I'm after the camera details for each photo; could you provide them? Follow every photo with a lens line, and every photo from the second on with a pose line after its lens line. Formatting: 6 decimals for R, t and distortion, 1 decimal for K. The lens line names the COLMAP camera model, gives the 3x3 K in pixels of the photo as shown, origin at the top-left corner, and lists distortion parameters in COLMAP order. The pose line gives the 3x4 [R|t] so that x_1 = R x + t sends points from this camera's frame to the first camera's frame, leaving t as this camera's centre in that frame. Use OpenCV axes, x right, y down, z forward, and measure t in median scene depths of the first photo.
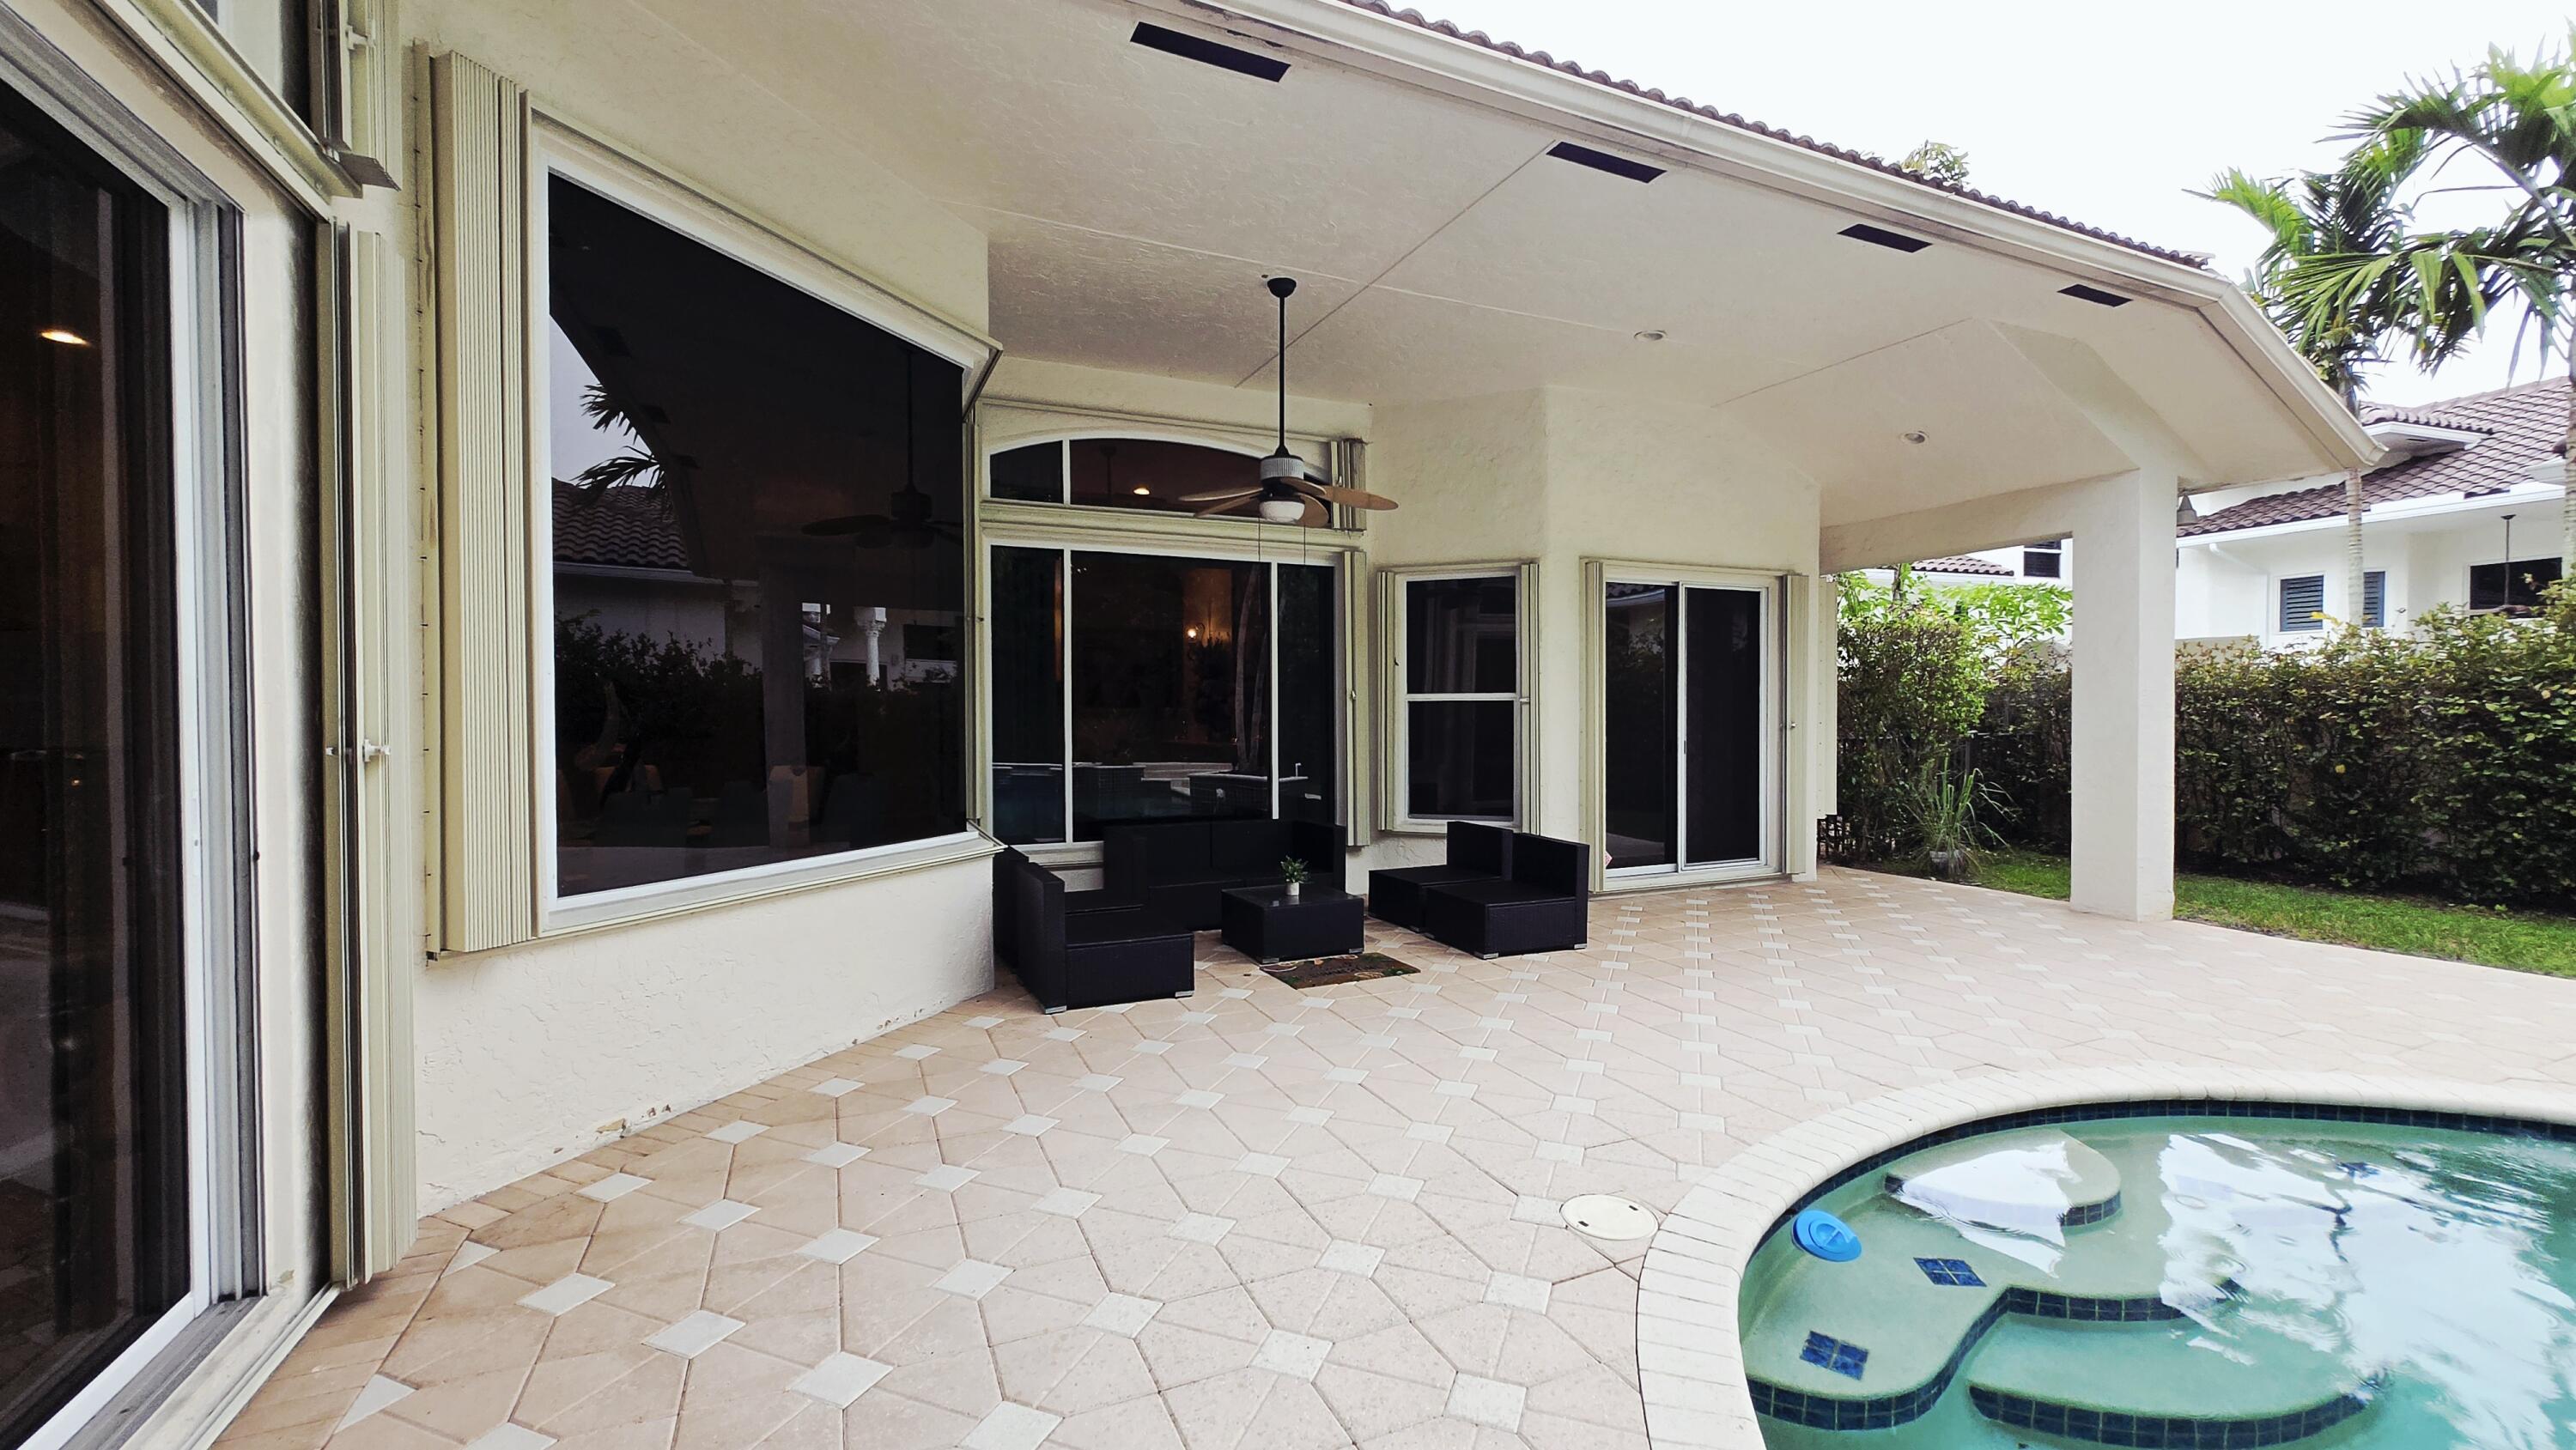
lens RADIAL K [[1025.7, 0, 1288.0], [0, 1025.7, 725.0], [0, 0, 1]] dist [0.001383, -0.000163]
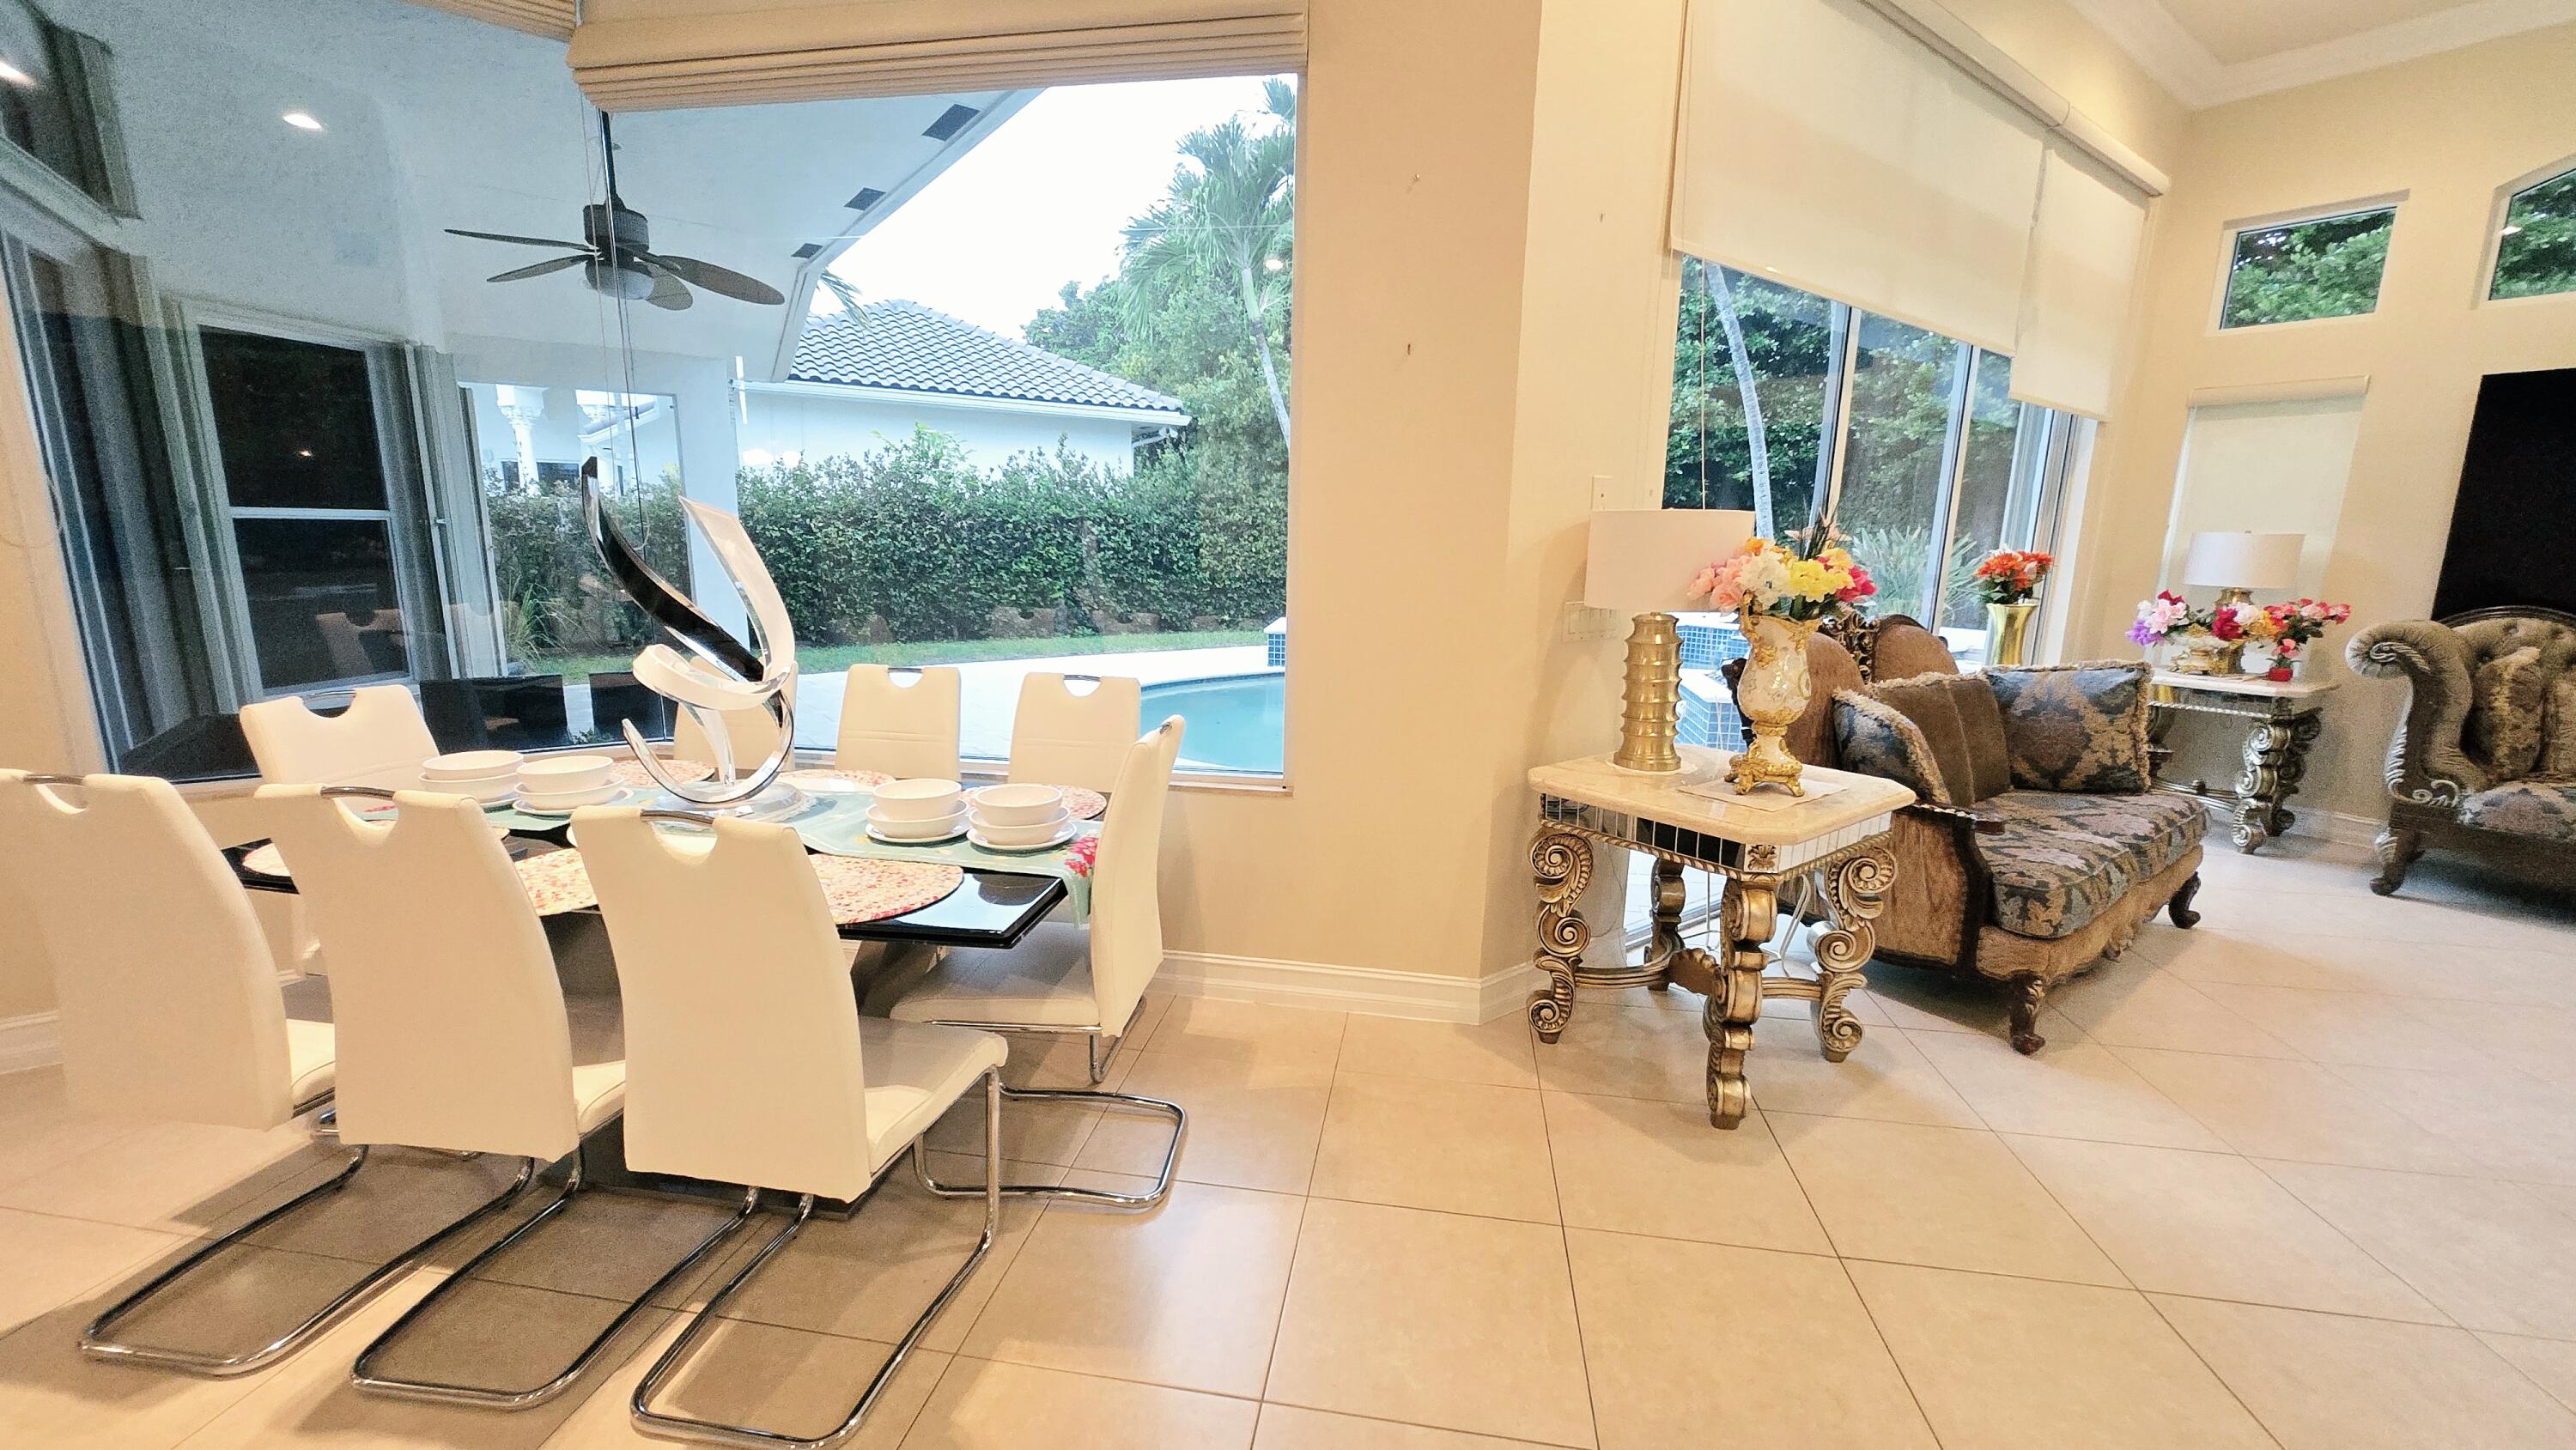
lens RADIAL K [[1010.6, 0, 1295.7], [0, 1010.6, 732.4], [0, 0, 1]] dist [-0.002119, 0.000080]
pose [[-0.232305, -0.188854, 0.954132, -0.696408], [-0.003108, 0.981108, 0.193437, -0.017046], [-0.972638, 0.041971, -0.228503, 0.523023]]
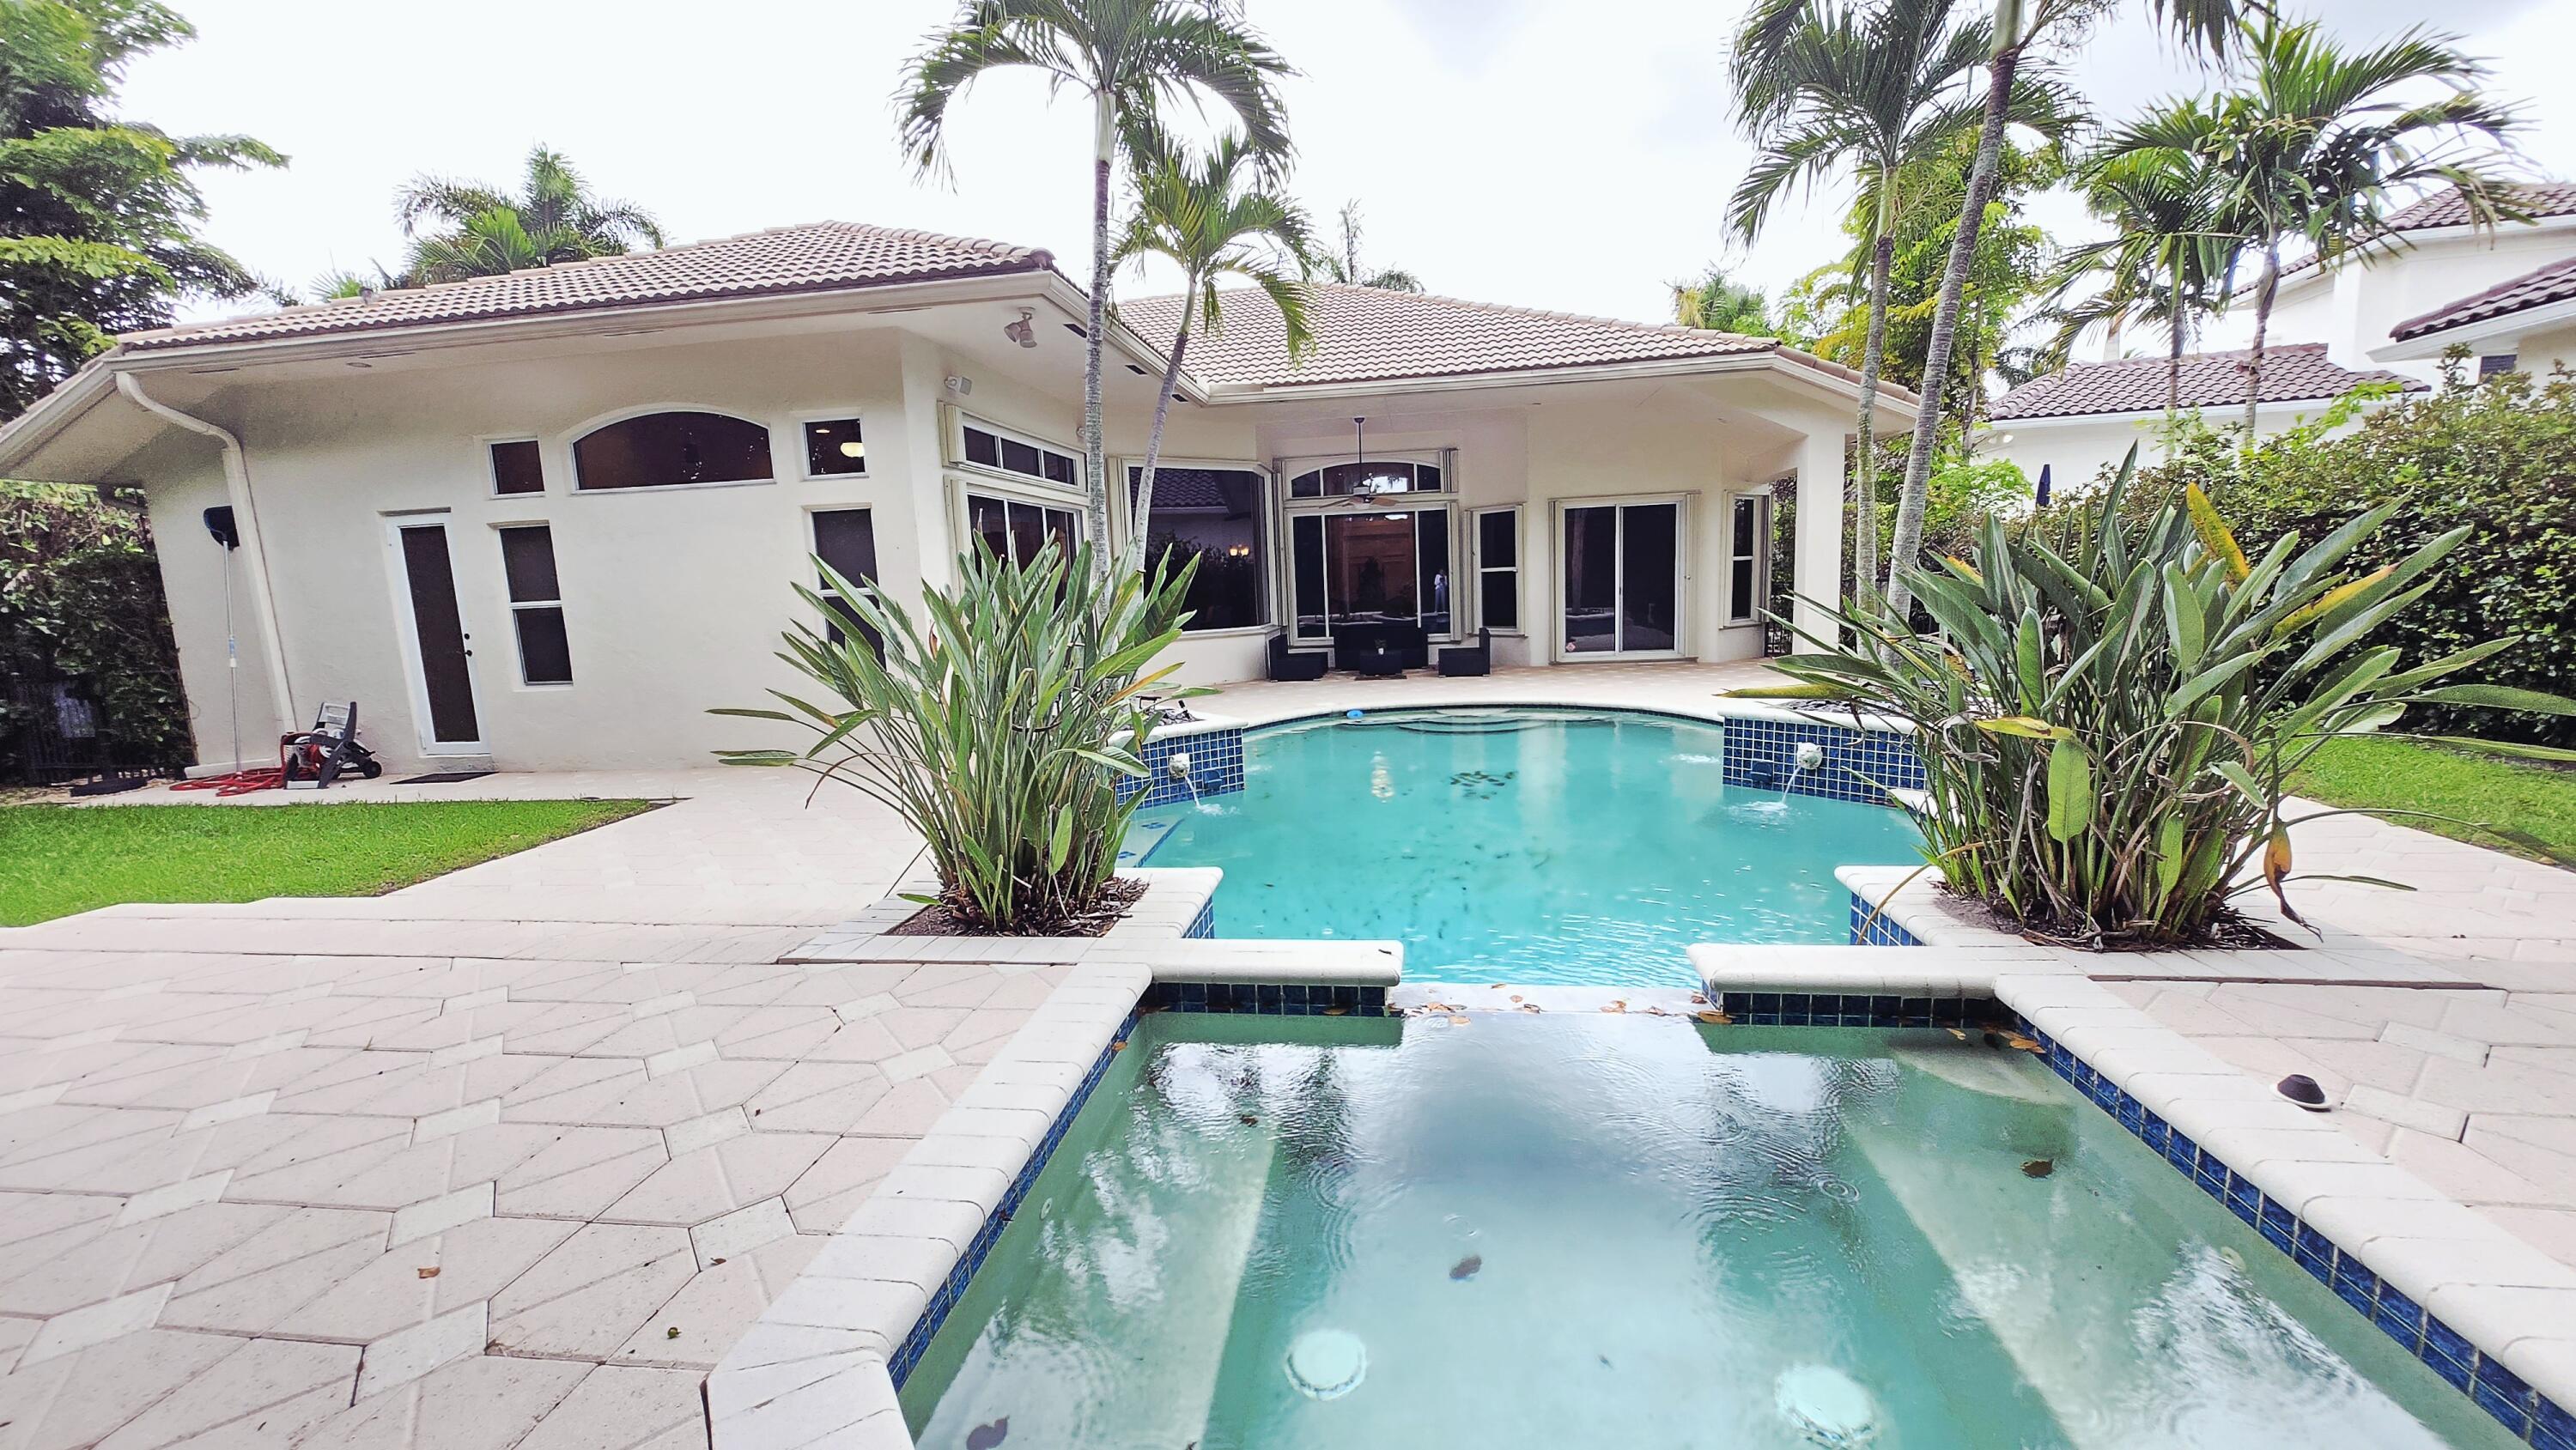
lens RADIAL K [[999.5, 0, 1288.0], [0, 999.5, 725.0], [0, 0, 1]] dist [-0.000584, 0.000151]
pose [[0.846048, 0.044895, -0.531213, 0.924525], [0.031356, 0.990532, 0.133655, 0.001875], [0.532184, -0.129735, 0.836630, -1.012788]]
